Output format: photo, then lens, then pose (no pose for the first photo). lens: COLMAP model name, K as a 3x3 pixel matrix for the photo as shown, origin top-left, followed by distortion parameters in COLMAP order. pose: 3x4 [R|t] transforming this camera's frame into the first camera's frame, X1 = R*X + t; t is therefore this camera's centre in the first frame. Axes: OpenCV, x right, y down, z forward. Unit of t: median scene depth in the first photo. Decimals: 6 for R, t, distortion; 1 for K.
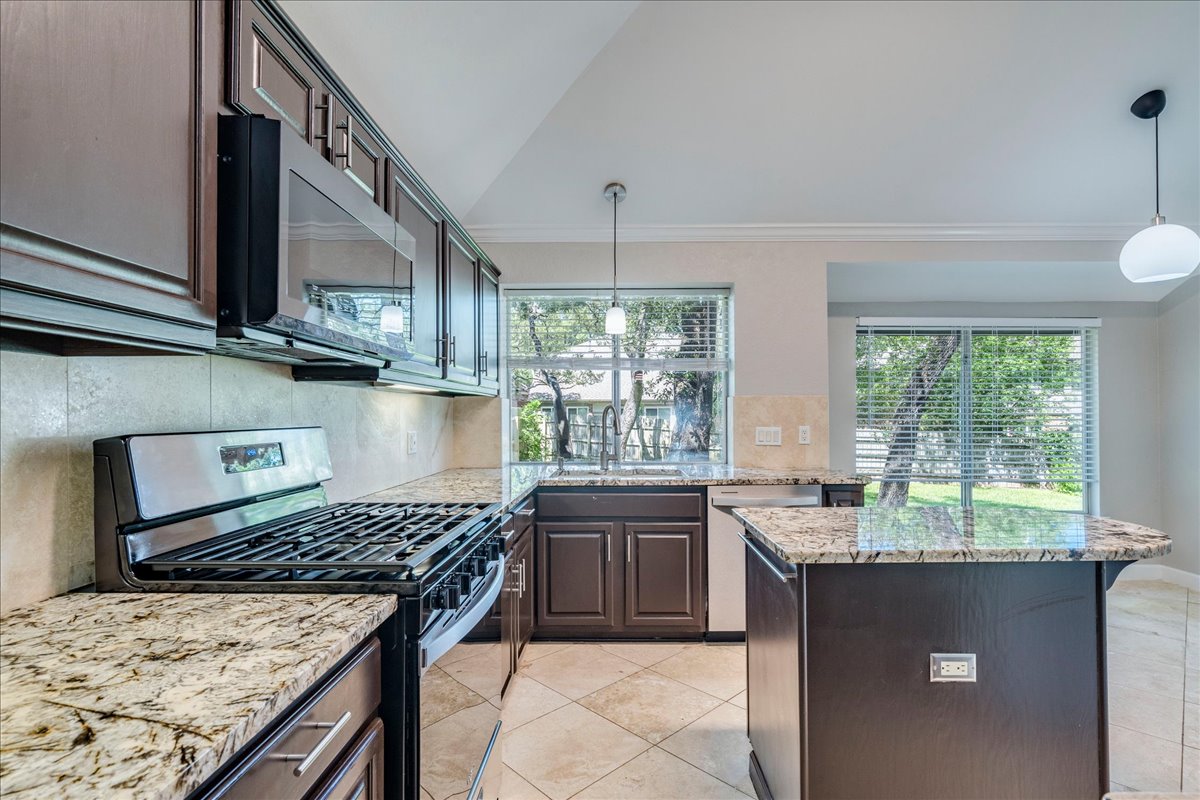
lens RADIAL K [[571.9, 0, 600.0], [0, 571.9, 400.0], [0, 0, 1]] dist [-0.003896, 0.000184]
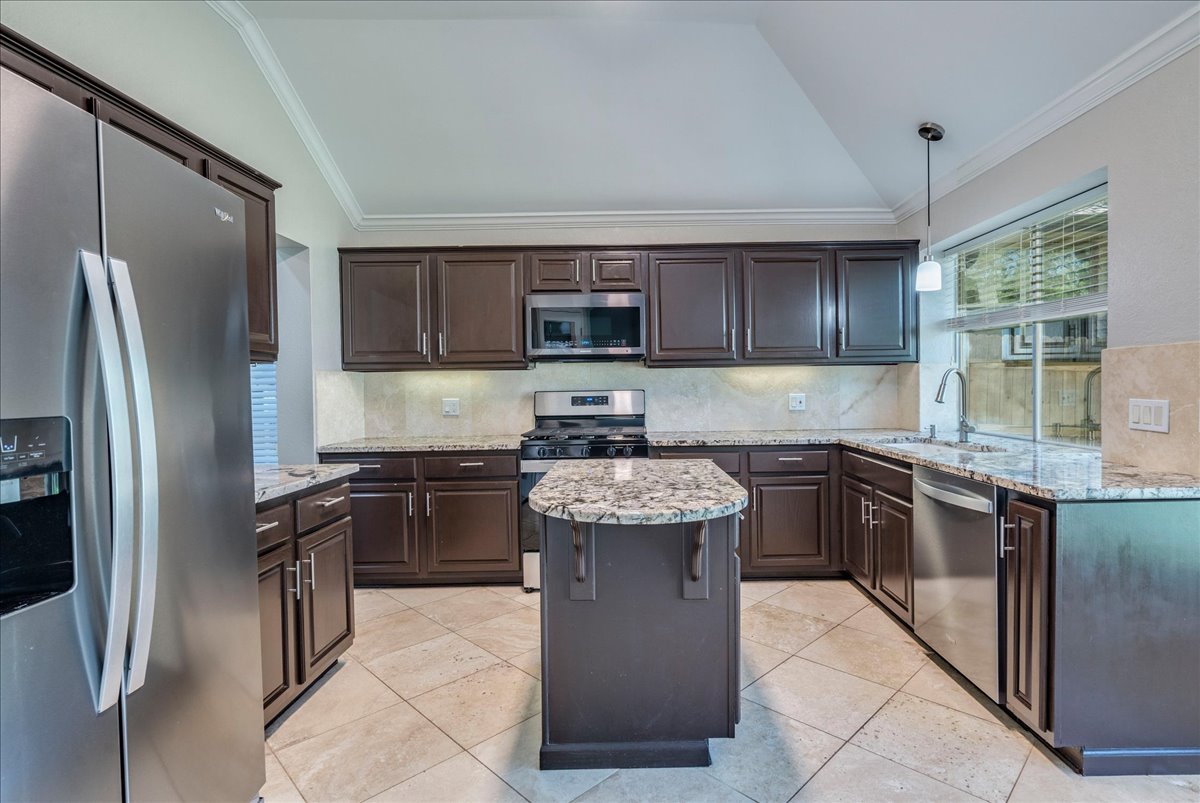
lens RADIAL K [[571.9, 0, 600.0], [0, 571.9, 401.5], [0, 0, 1]] dist [-0.003896, 0.000184]
pose [[0.012212, 0.031296, -0.999436, 0.861110], [0.039971, 0.998696, 0.031761, 0.009470], [0.999126, -0.040336, 0.010945, 0.443265]]
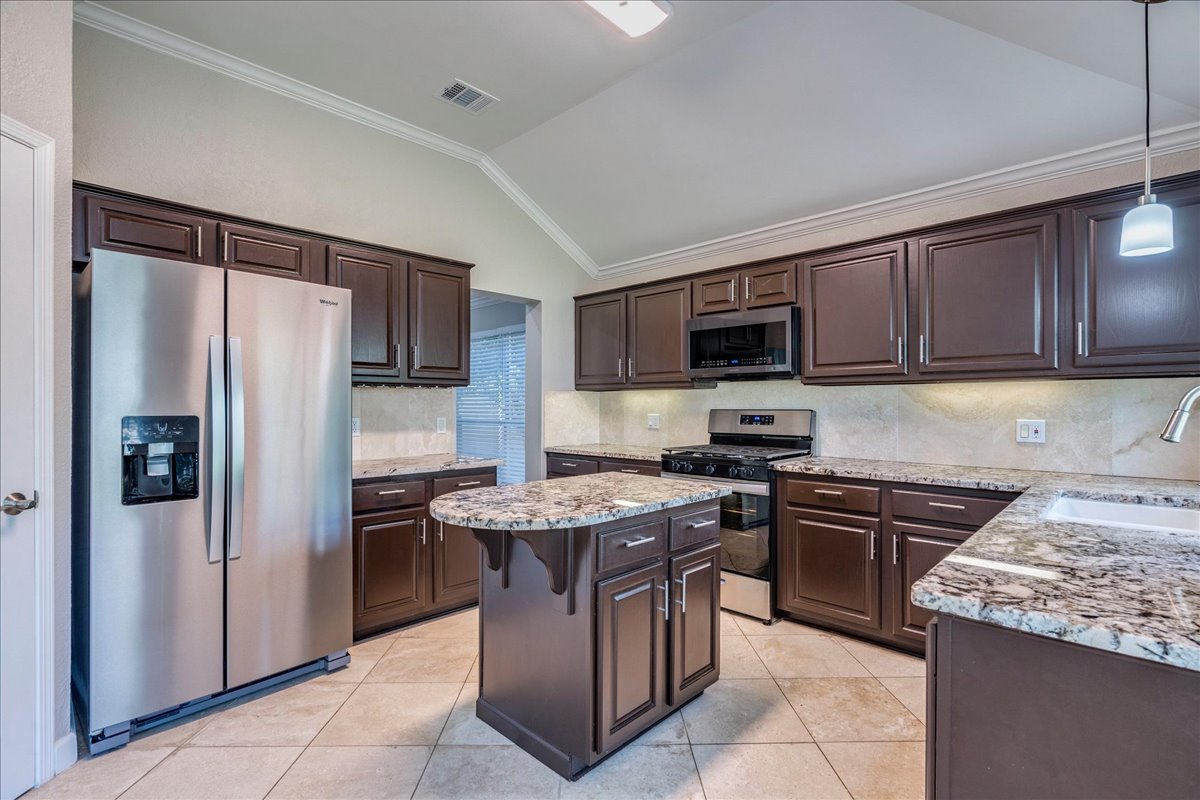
lens RADIAL K [[525.7, 0, 604.1], [0, 525.7, 407.6], [0, 0, 1]] dist [-0.001866, 0.000224]
pose [[-0.669779, 0.009109, -0.742504, 0.681574], [0.023052, 0.999698, -0.008530, 0.021725], [0.742202, -0.022829, -0.669787, 0.912009]]
